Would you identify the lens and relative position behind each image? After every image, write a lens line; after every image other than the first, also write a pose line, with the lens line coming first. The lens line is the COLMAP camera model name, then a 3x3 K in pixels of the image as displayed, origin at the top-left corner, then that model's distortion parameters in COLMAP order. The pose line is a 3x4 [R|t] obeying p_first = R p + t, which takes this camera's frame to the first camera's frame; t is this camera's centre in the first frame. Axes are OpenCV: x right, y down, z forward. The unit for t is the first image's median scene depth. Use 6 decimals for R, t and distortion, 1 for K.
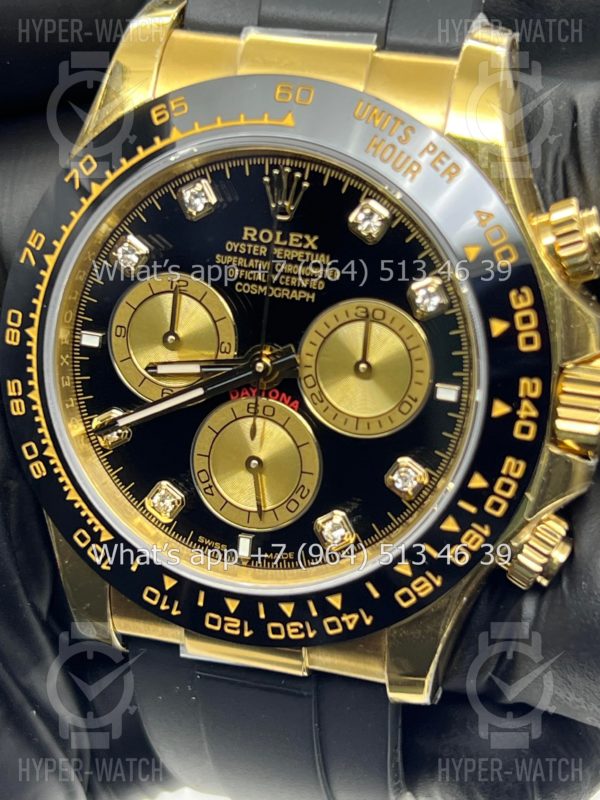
lens RADIAL K [[1869.9, 0, 307.4], [0, 1869.9, 398.0], [0, 0, 1]] dist [0.188605, 0.000000]
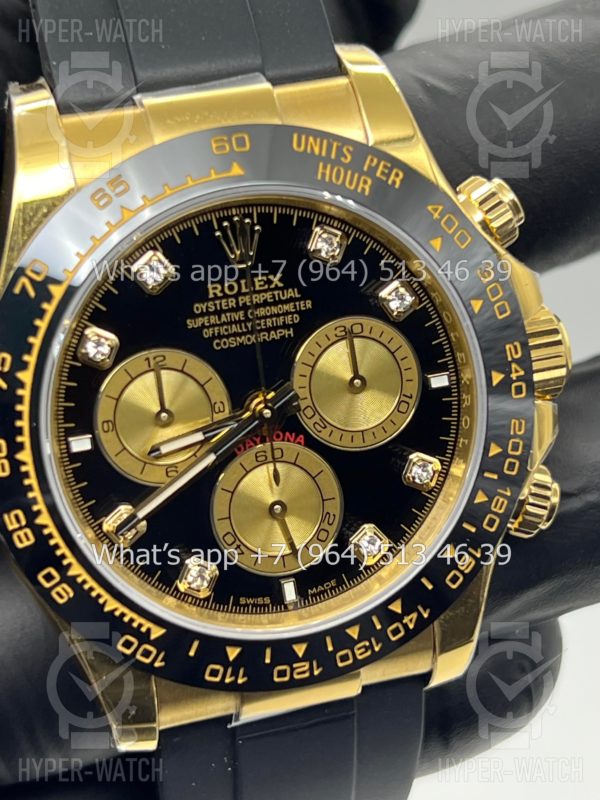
lens RADIAL K [[1869.9, 0, 292.9], [0, 1869.9, 397.9], [0, 0, 1]] dist [0.188605, 0.000000]
pose [[0.836198, -0.296471, 0.461386, -0.472390], [0.308999, 0.949734, 0.050249, -0.070124], [-0.453091, 0.100550, 0.885775, 0.099232]]
